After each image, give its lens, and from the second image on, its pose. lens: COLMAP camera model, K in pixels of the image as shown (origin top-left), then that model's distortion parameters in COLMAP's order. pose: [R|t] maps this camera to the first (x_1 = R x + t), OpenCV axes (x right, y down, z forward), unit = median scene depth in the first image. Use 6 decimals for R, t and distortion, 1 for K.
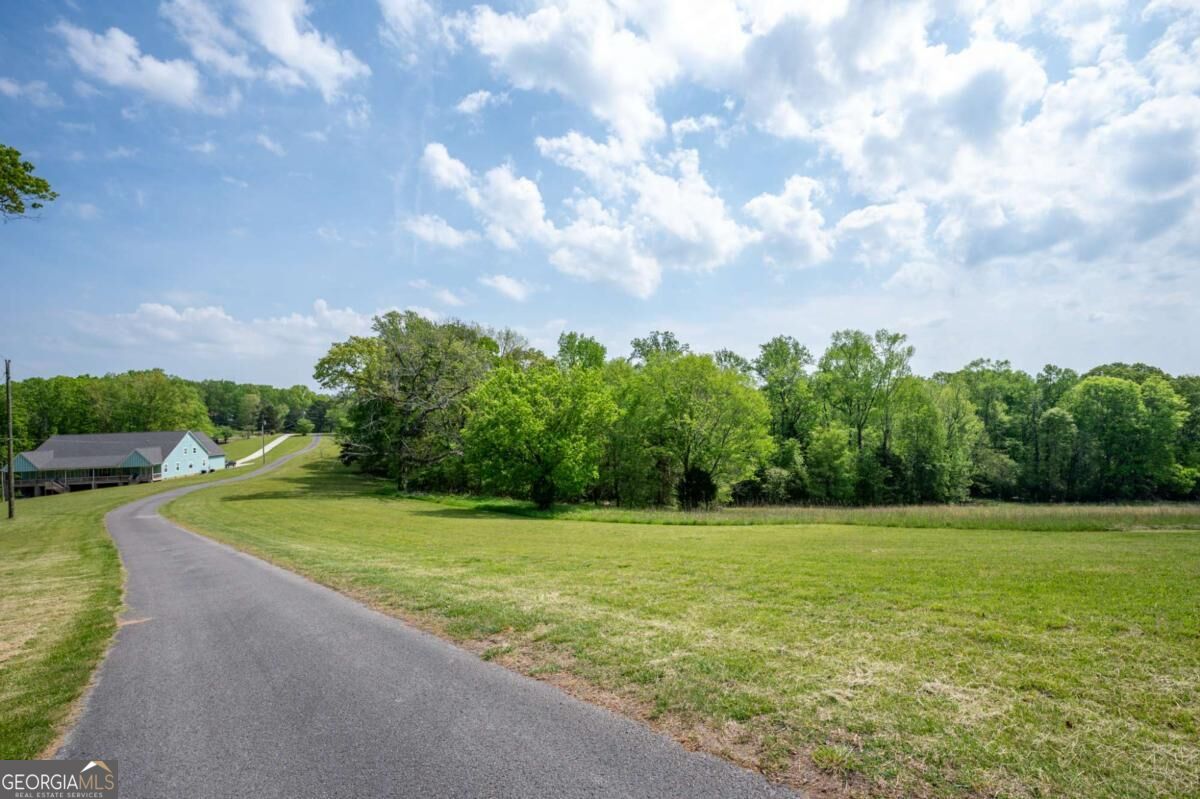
lens RADIAL K [[573.4, 0, 603.9], [0, 573.4, 397.6], [0, 0, 1]] dist [0.003432, 0.001398]
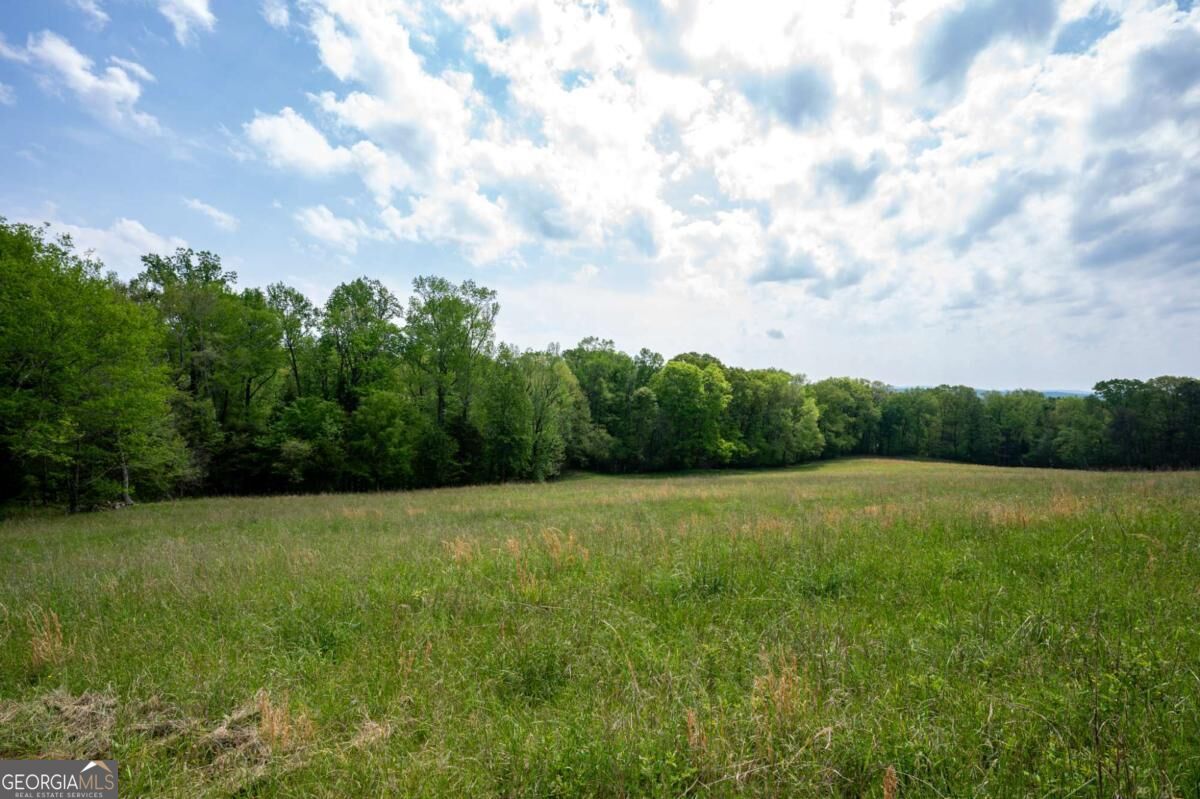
lens RADIAL K [[573.4, 0, 594.2], [0, 573.4, 399.9], [0, 0, 1]] dist [0.003432, 0.001398]
pose [[0.860673, 0.040958, 0.507507, 0.154582], [-0.065767, 0.997352, 0.031042, 0.014462], [-0.504892, -0.060094, 0.861088, 0.110735]]
